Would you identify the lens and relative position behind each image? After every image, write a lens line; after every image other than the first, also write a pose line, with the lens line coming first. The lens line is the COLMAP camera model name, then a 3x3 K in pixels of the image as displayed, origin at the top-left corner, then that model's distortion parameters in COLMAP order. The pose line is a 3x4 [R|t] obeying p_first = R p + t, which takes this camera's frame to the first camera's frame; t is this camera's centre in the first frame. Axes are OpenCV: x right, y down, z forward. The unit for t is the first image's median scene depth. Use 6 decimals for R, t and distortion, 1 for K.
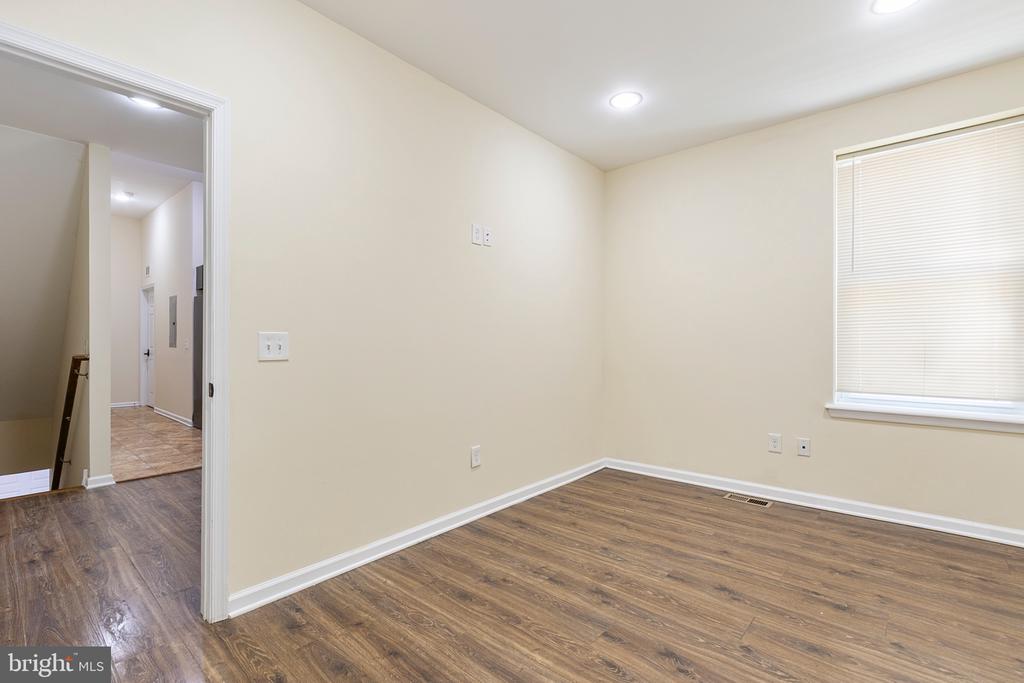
lens RADIAL K [[459.4, 0, 511.4], [0, 459.4, 341.4], [0, 0, 1]] dist [0.002379, 0.000296]
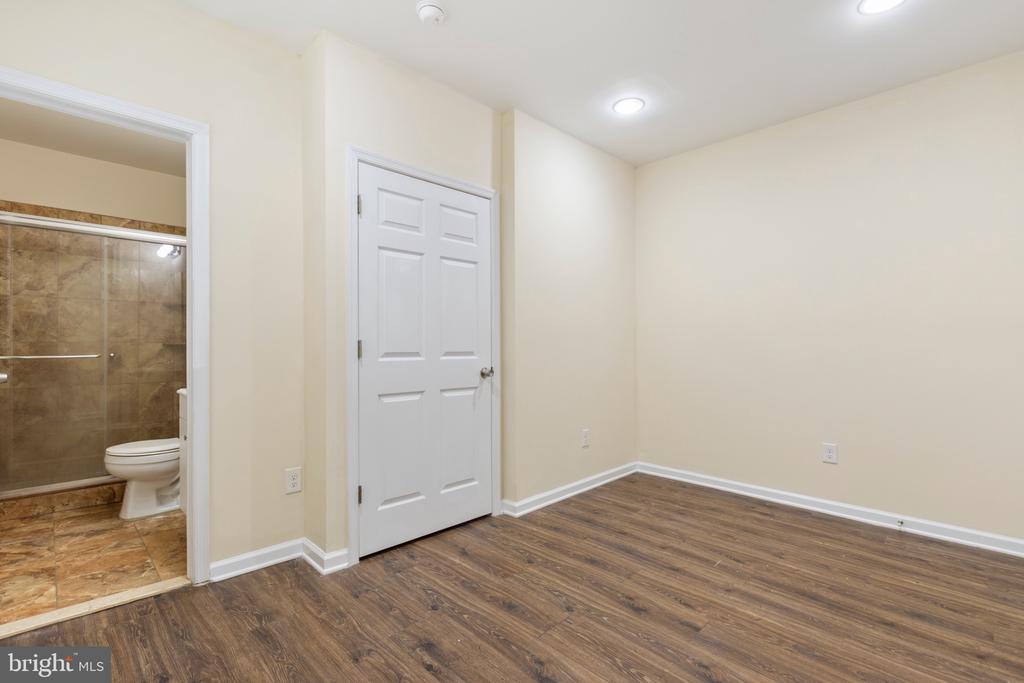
lens RADIAL K [[468.5, 0, 506.3], [0, 468.5, 351.1], [0, 0, 1]] dist [0.000608, 0.000842]
pose [[-0.997592, -0.002313, 0.069310, 0.398787], [-0.001132, 0.999853, 0.017082, -0.000431], [-0.069339, 0.016962, -0.997449, 1.473738]]
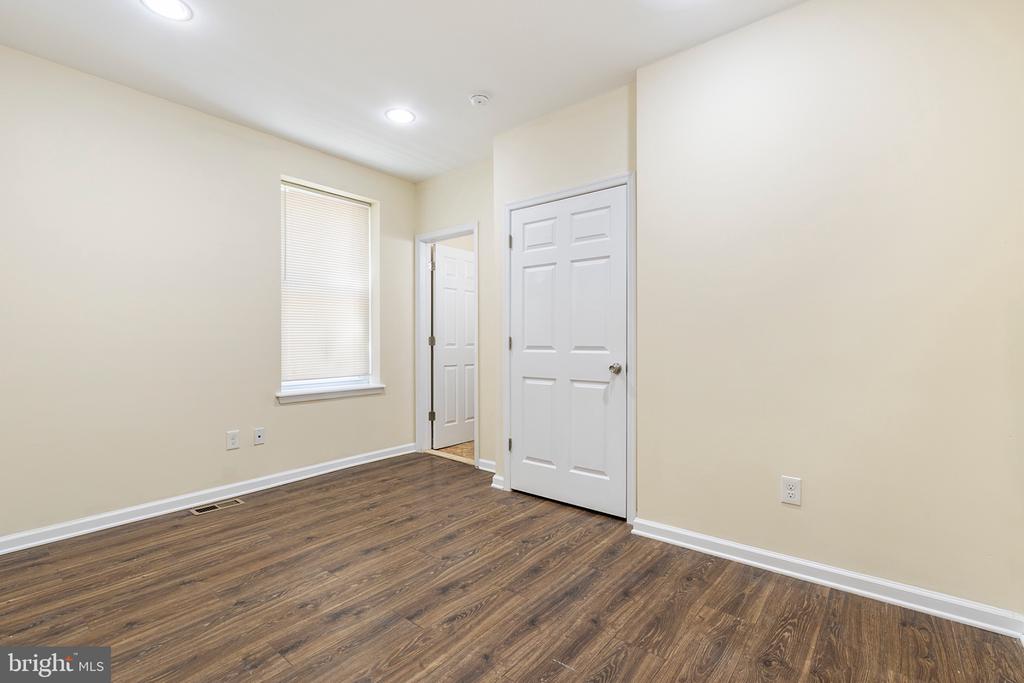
lens RADIAL K [[459.4, 0, 511.4], [0, 459.4, 341.4], [0, 0, 1]] dist [0.002379, 0.000296]
pose [[-0.043825, 0.000738, 0.999039, -0.602643], [-0.001264, 0.999999, -0.000794, 0.009159], [-0.999038, -0.001297, -0.043824, 0.584814]]
